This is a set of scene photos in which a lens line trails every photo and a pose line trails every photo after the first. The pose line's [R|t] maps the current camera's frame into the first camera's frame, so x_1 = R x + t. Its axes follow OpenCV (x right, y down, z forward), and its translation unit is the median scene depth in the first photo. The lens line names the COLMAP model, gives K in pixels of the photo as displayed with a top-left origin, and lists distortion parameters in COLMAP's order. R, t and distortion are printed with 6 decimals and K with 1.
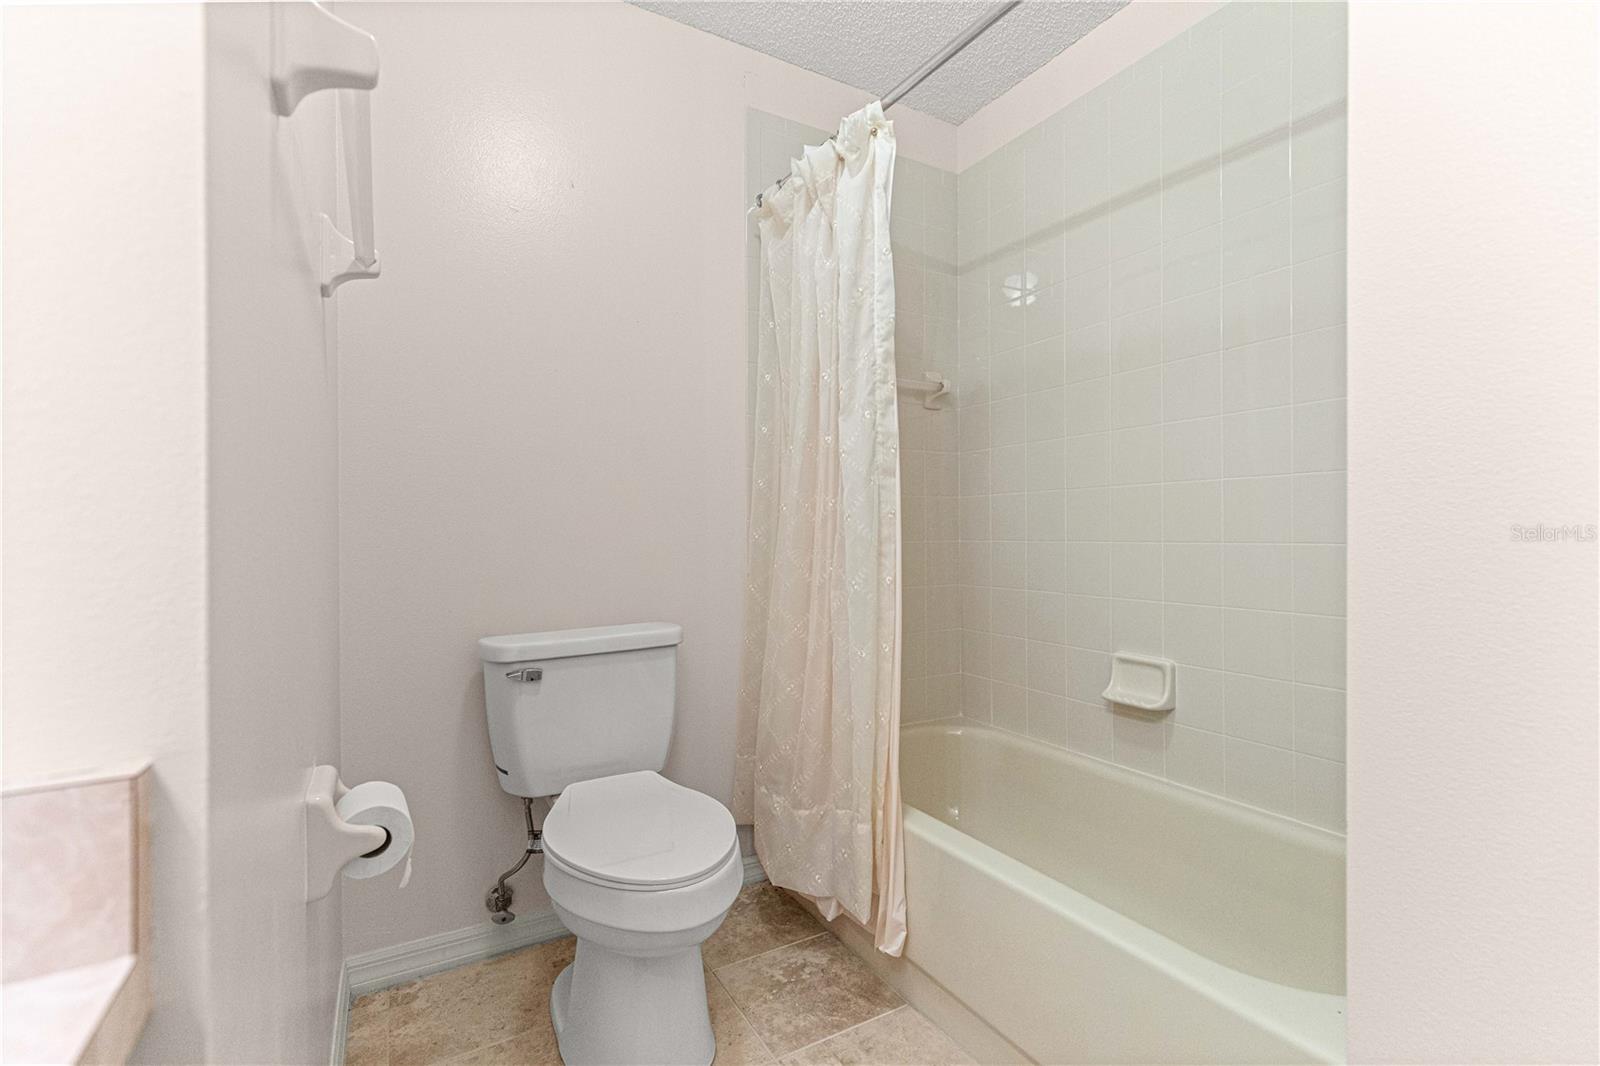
lens RADIAL K [[717.6, 0, 797.8], [0, 717.6, 533.4], [0, 0, 1]] dist [0.011504, -0.003576]
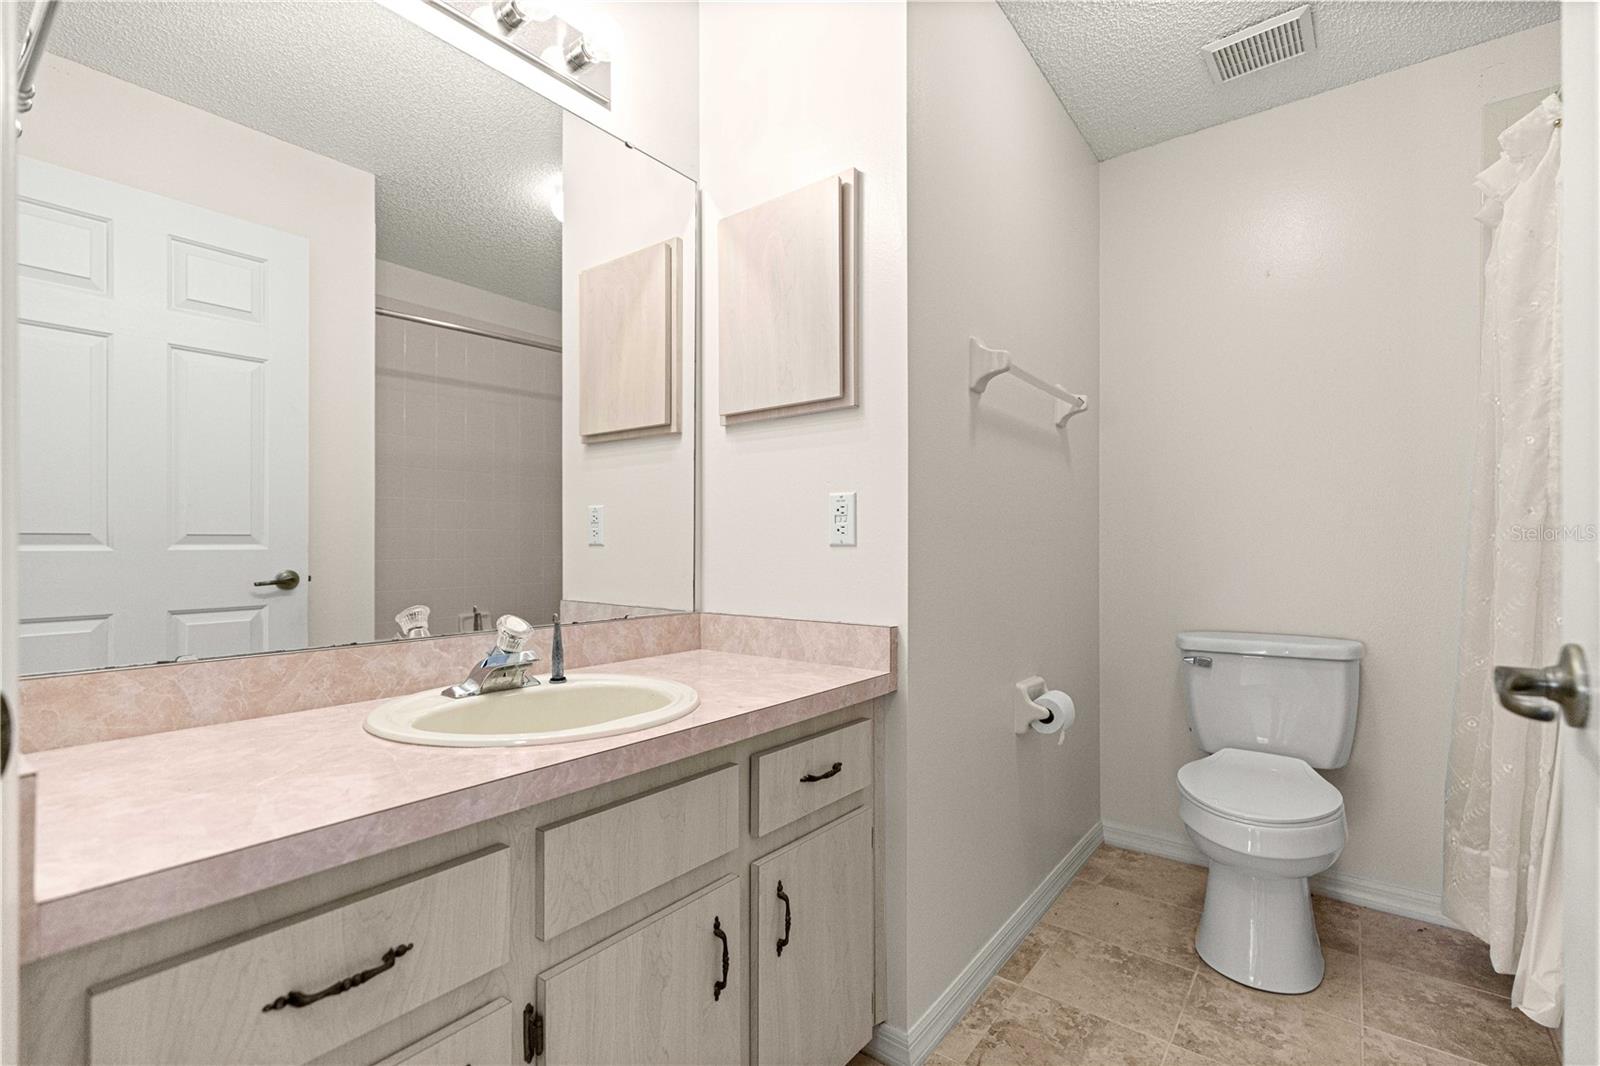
lens RADIAL K [[717.6, 0, 802.9], [0, 717.6, 538.3], [0, 0, 1]] dist [0.011504, -0.003576]
pose [[0.374410, -0.002073, -0.927261, 0.635070], [-0.002209, 0.999993, -0.003127, -0.034822], [0.927260, 0.003219, 0.374403, -0.231767]]
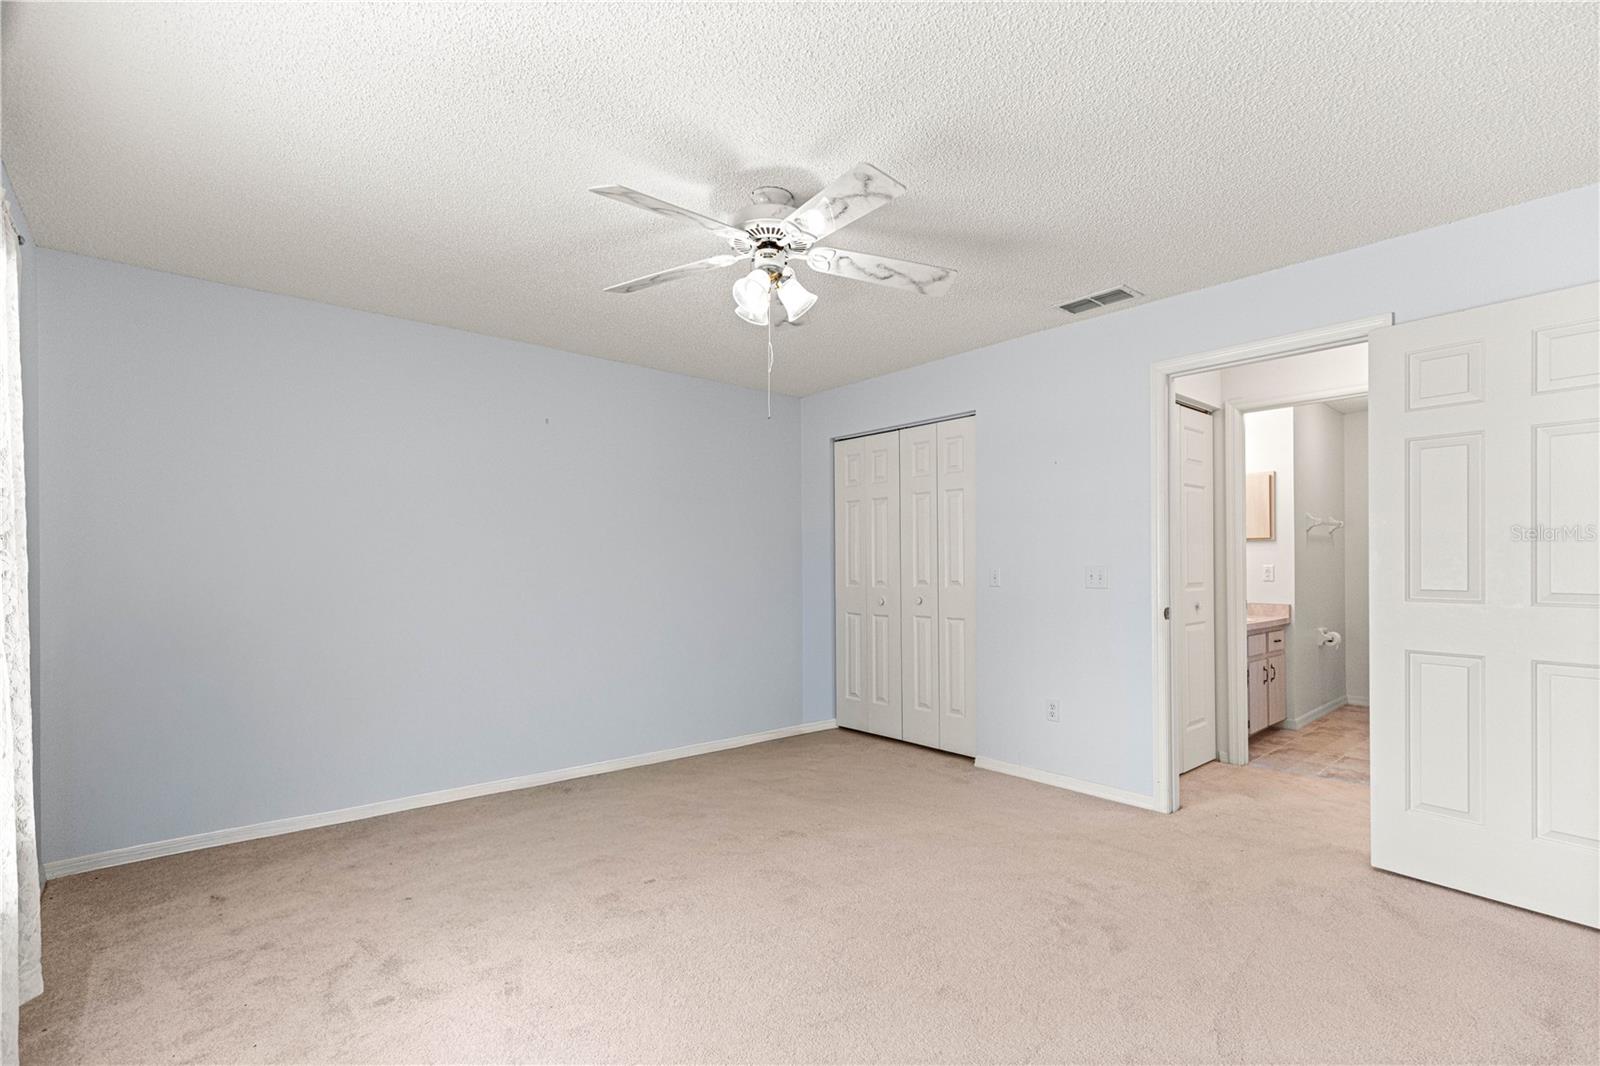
lens RADIAL K [[717.6, 0, 800.8], [0, 717.6, 550.5], [0, 0, 1]] dist [0.011504, -0.003576]
pose [[0.187698, -0.010991, -0.982165, 2.678873], [-0.003994, 0.999921, -0.011953, -0.122301], [0.982219, 0.006166, 0.187639, -2.645572]]
